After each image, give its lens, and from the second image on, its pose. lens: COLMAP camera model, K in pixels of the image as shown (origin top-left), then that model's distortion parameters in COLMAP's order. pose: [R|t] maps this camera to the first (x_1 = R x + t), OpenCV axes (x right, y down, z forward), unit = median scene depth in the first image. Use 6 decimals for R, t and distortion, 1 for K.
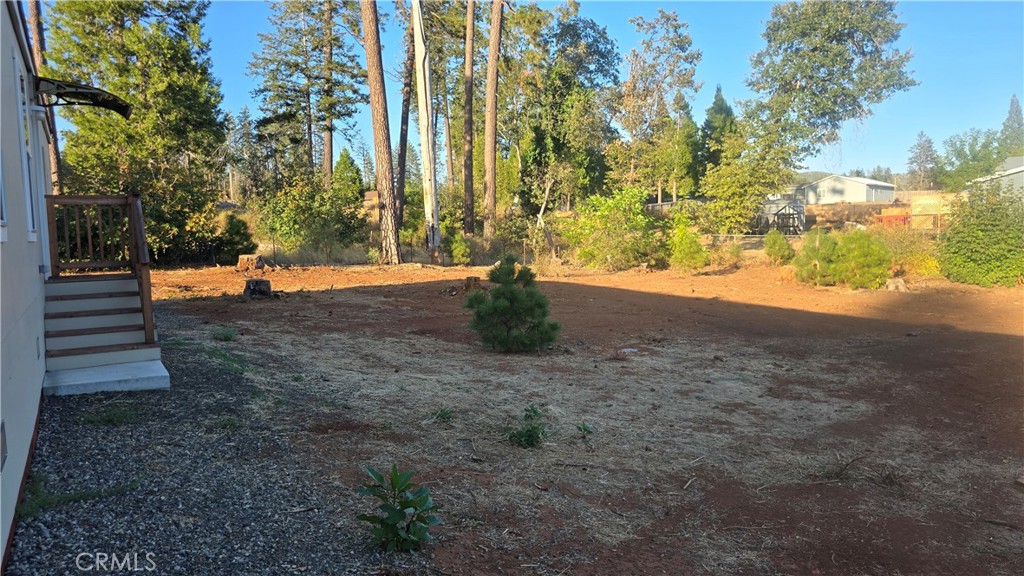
lens RADIAL K [[684.6, 0, 513.1], [0, 684.6, 291.3], [0, 0, 1]] dist [0.054057, -0.051524]
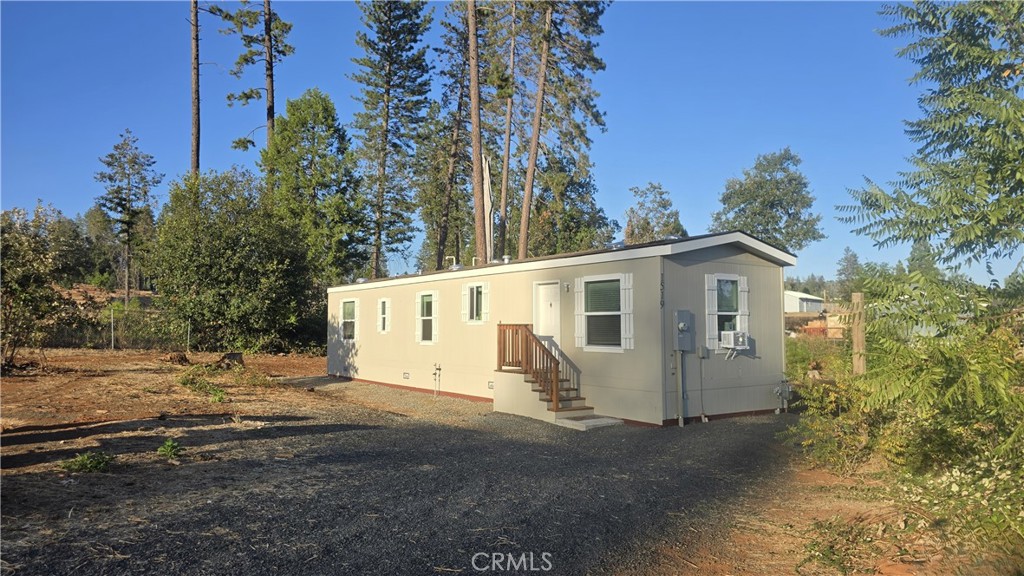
lens RADIAL K [[684.6, 0, 512.6], [0, 684.6, 287.3], [0, 0, 1]] dist [0.054057, -0.051524]
pose [[0.997280, 0.025477, 0.069166, -0.158914], [-0.015184, 0.989248, -0.145460, 0.021637], [-0.072128, 0.144014, 0.986944, -0.345906]]
